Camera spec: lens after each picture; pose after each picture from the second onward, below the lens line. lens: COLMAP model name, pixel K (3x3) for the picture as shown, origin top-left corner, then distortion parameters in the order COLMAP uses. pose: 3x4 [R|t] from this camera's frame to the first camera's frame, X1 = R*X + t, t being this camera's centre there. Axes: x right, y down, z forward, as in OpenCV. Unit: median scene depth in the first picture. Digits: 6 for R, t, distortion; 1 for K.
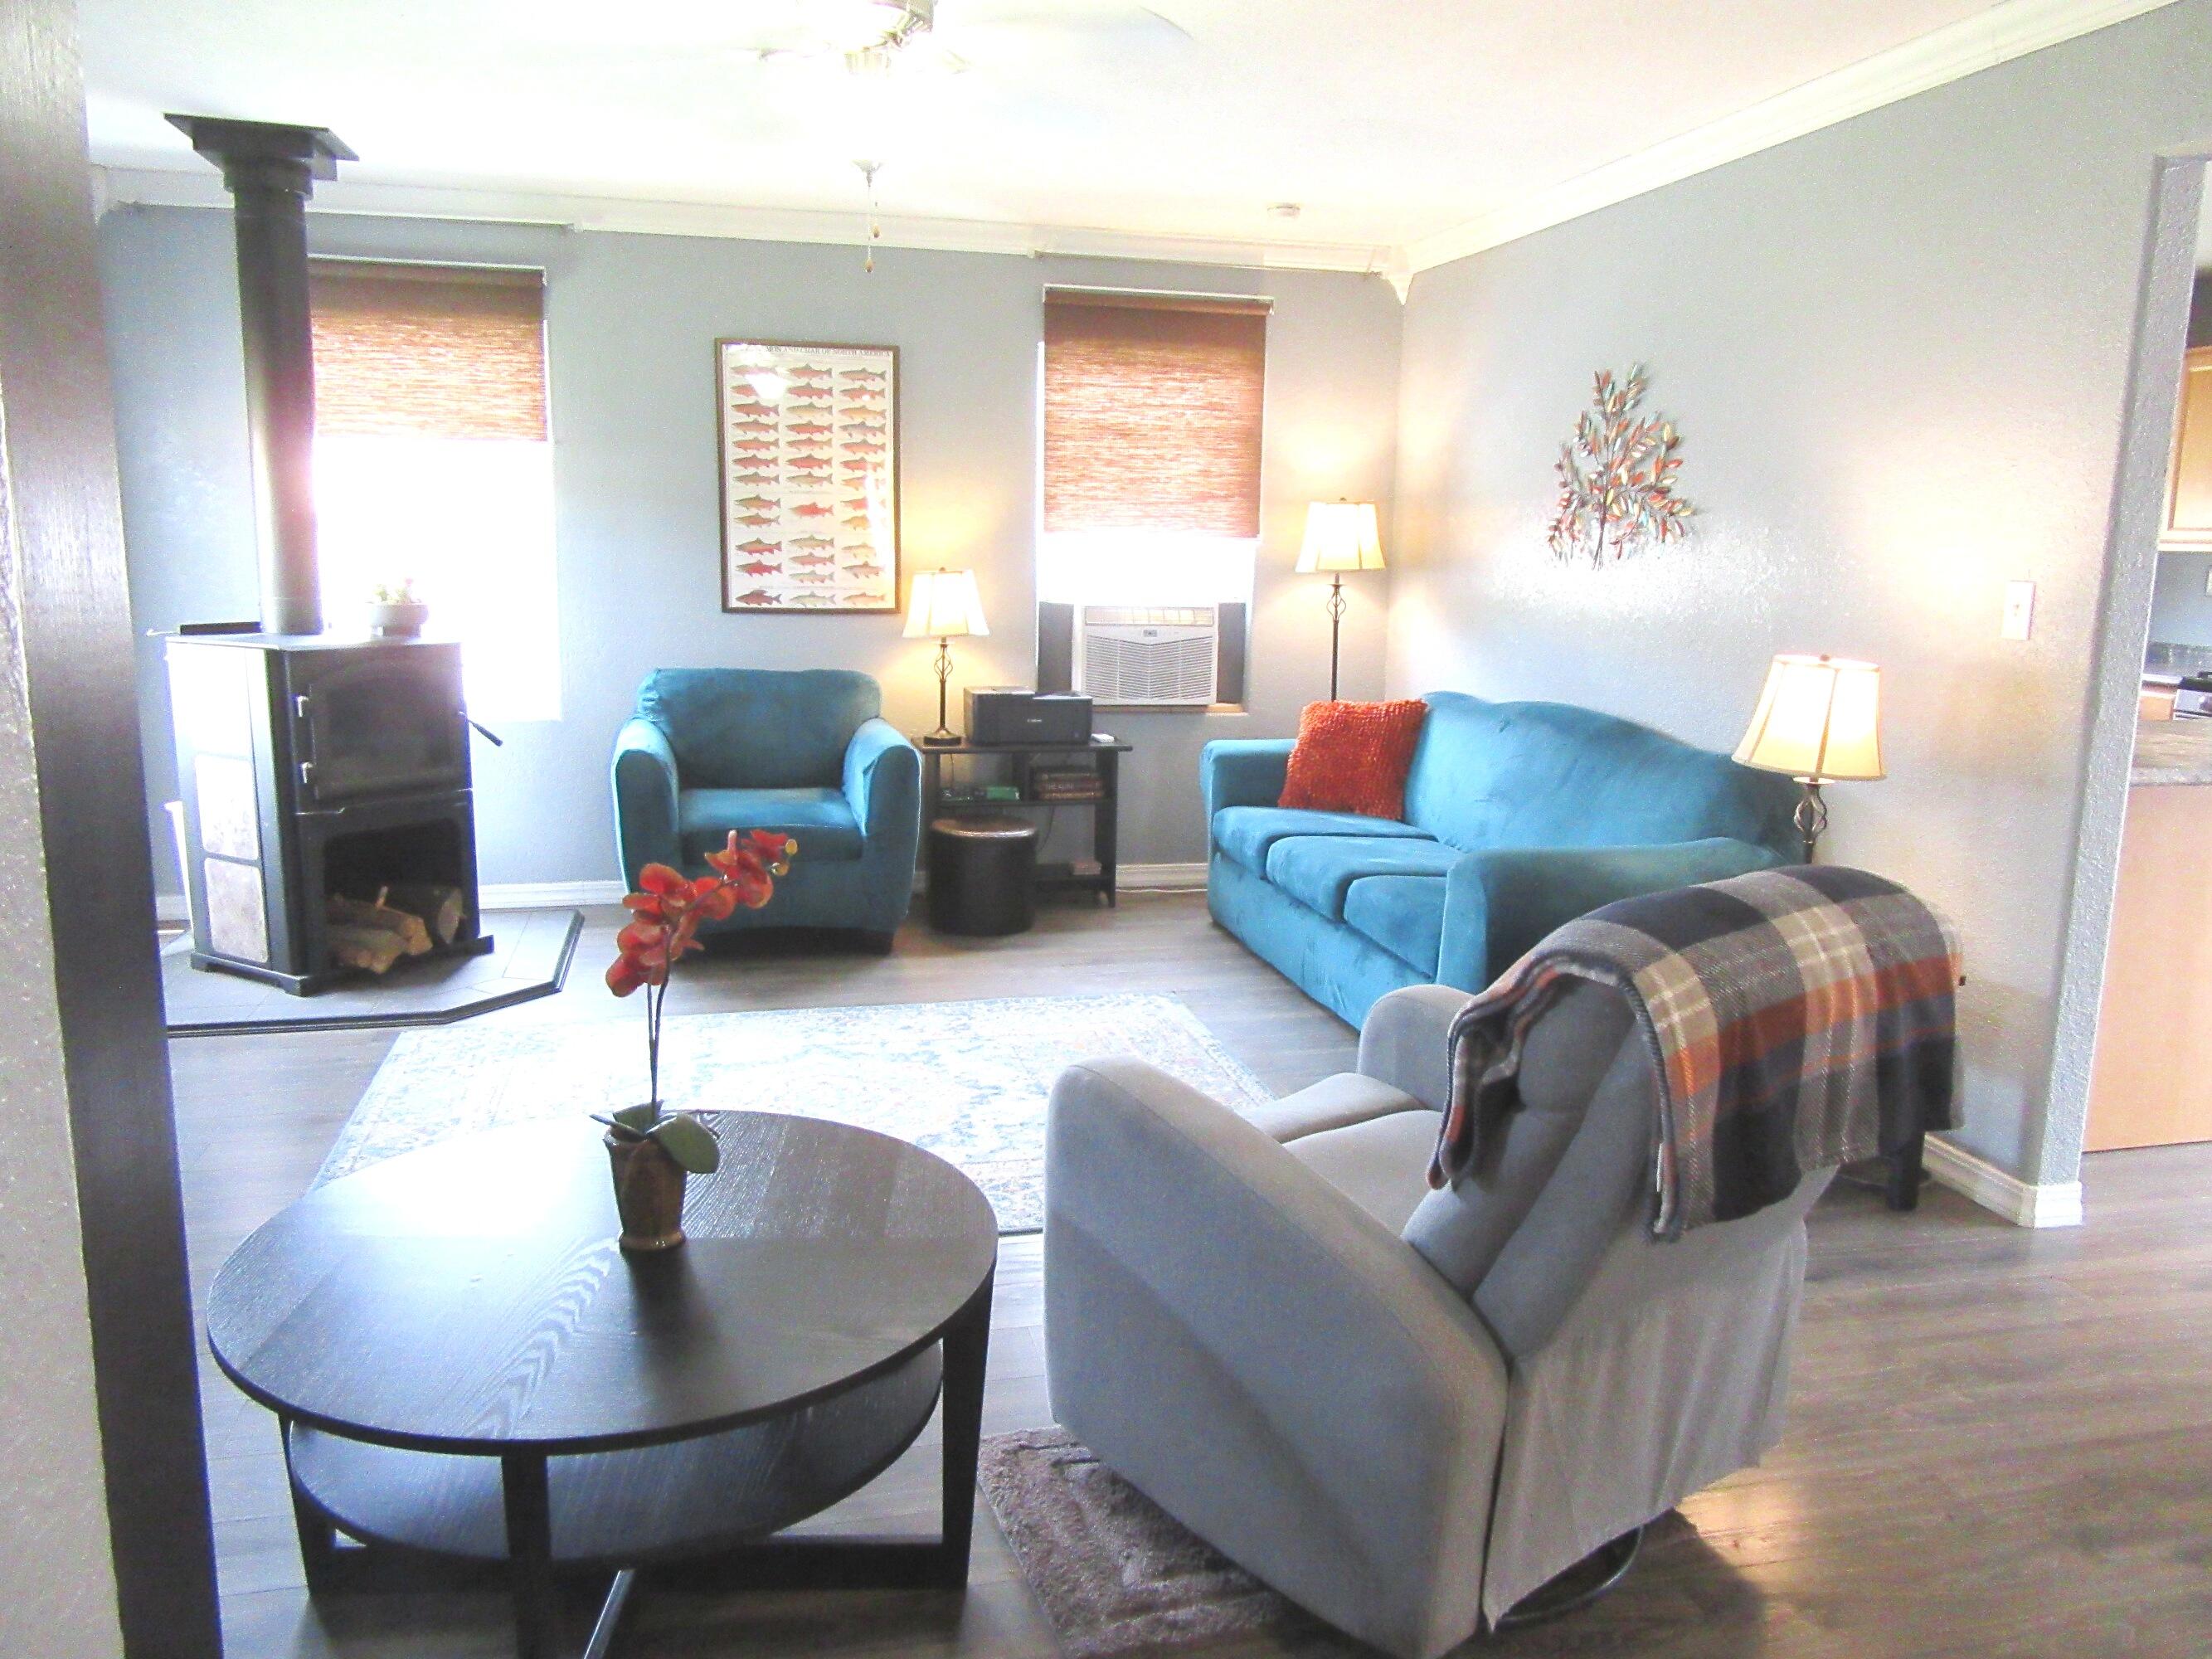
lens RADIAL K [[1636.6, 0, 1111.3], [0, 1636.6, 827.0], [0, 0, 1]] dist [-0.003012, 0.001967]
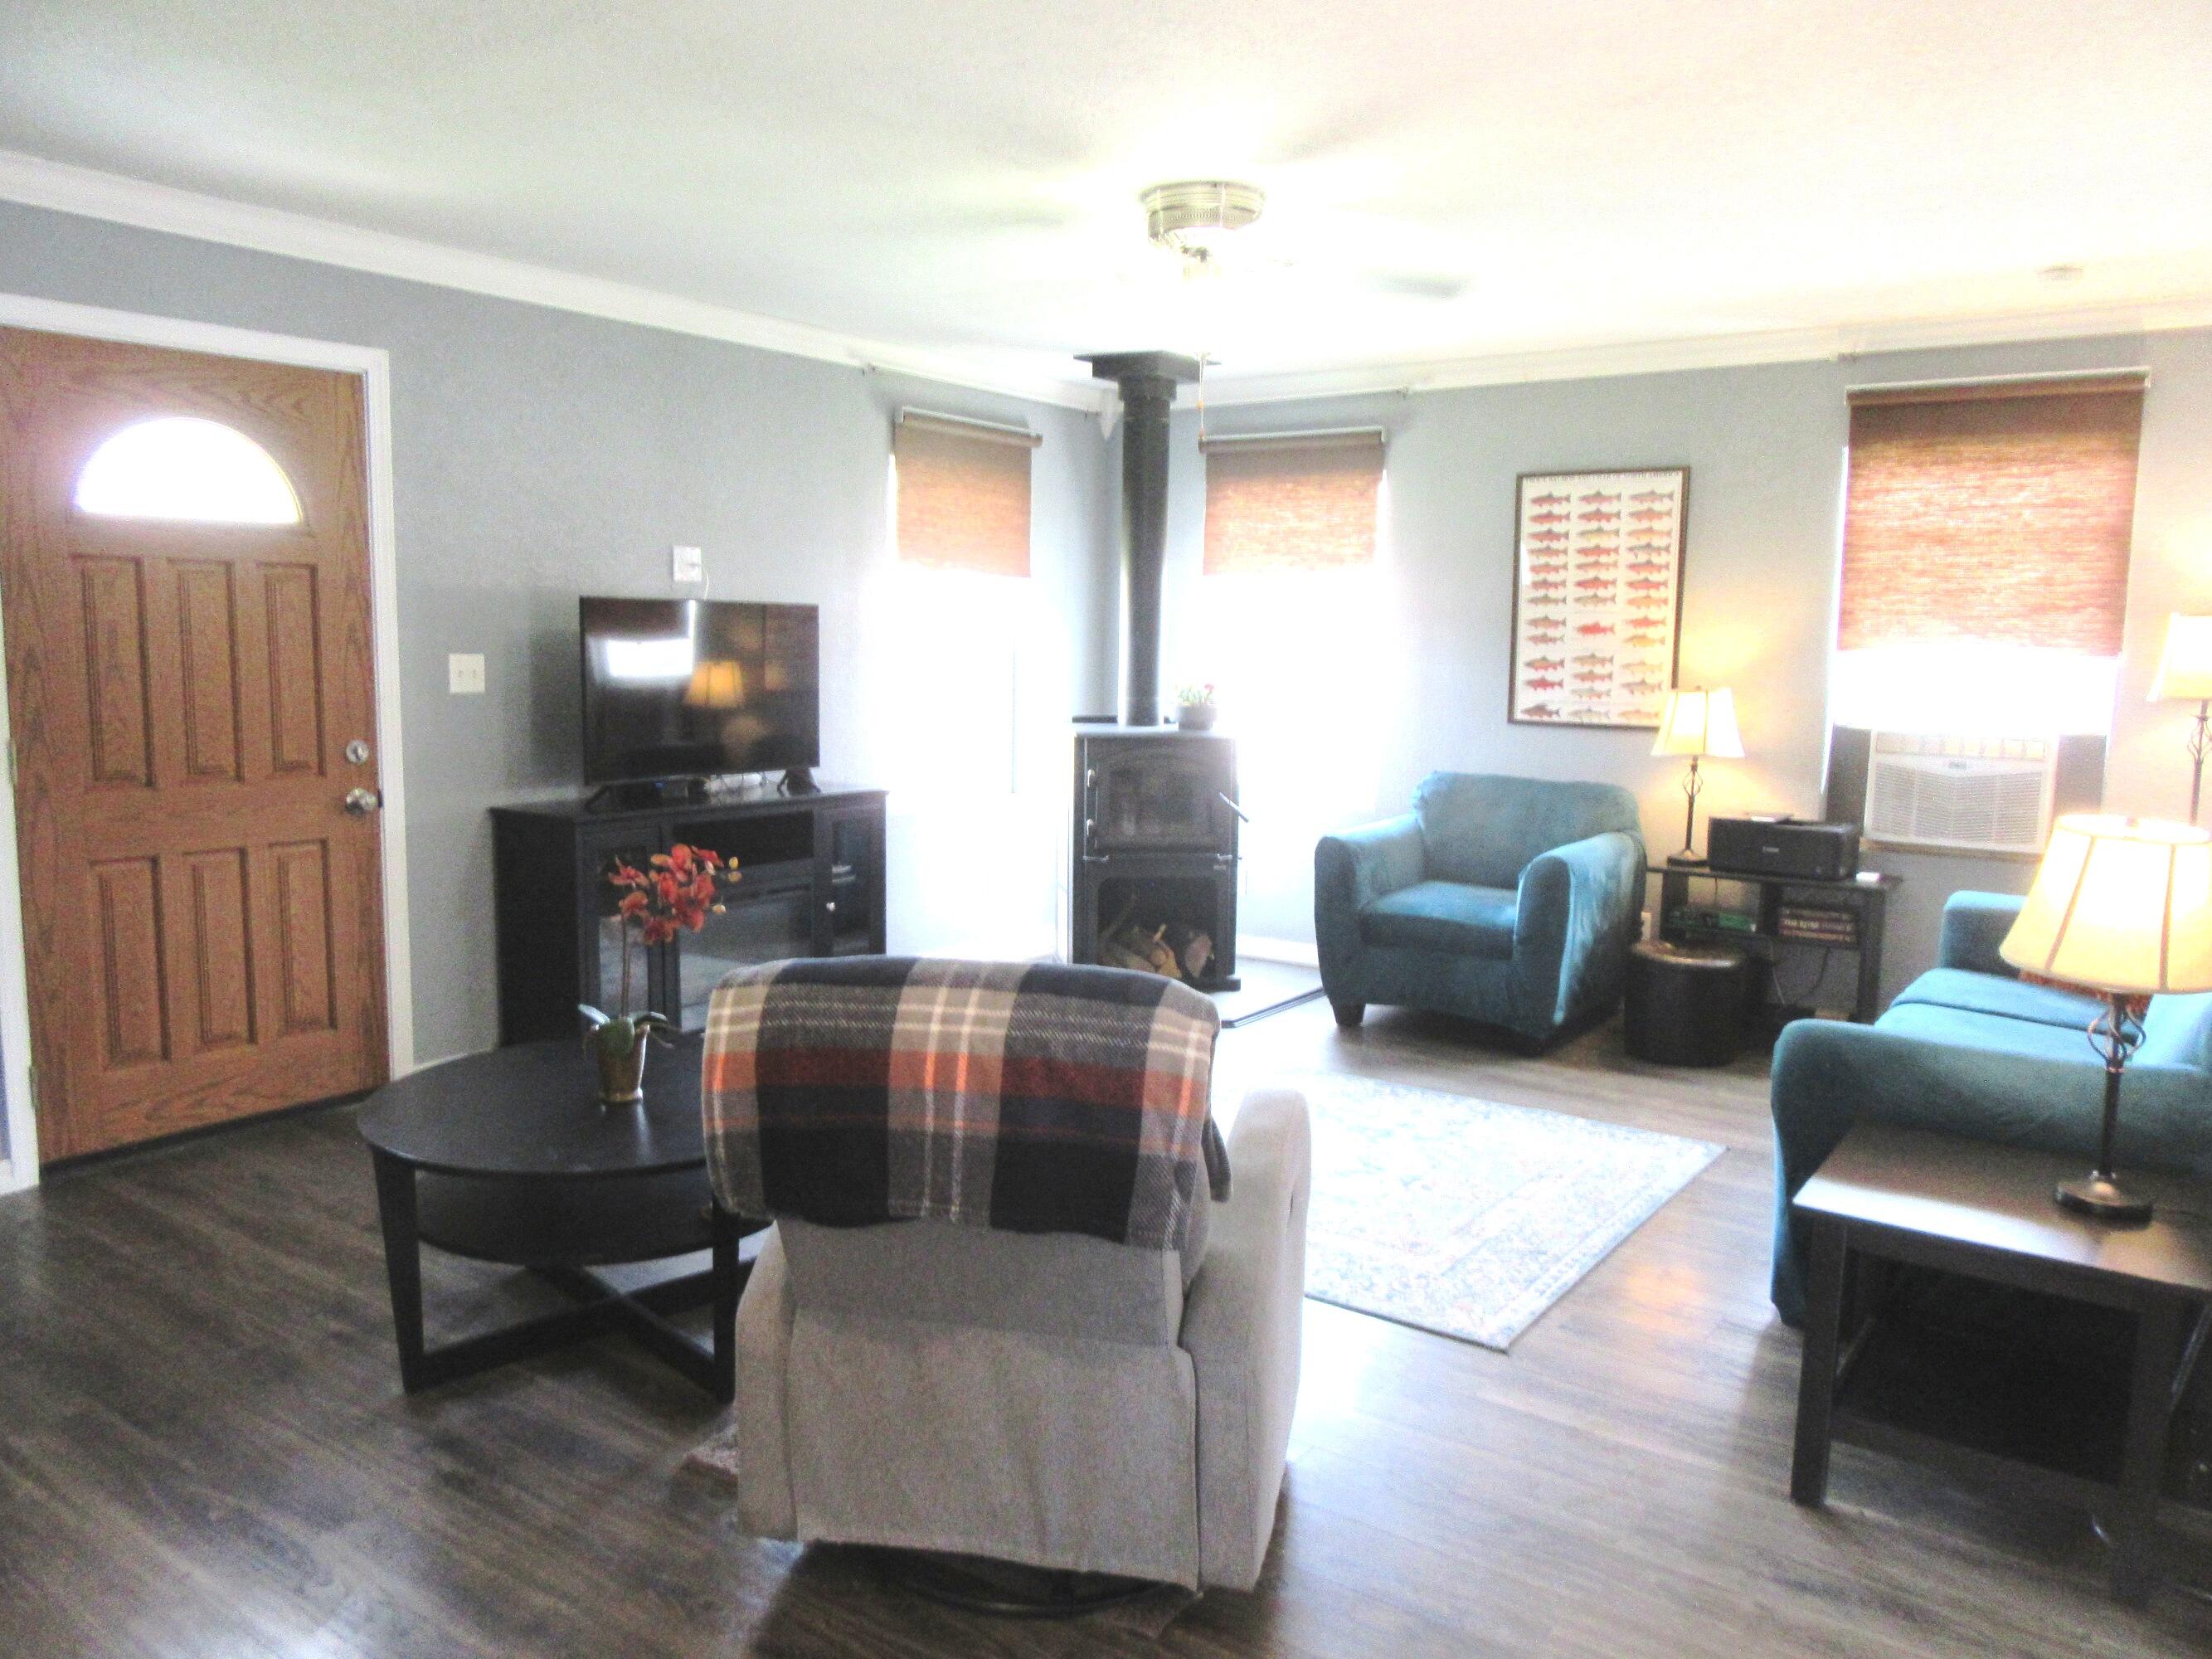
lens RADIAL K [[1636.6, 0, 1112.8], [0, 1636.6, 834.8], [0, 0, 1]] dist [-0.003012, 0.001967]
pose [[0.654649, 0.085832, -0.751044, 0.406508], [-0.134325, 0.990930, -0.003837, -0.019124], [0.743903, 0.103396, 0.660241, 0.100334]]
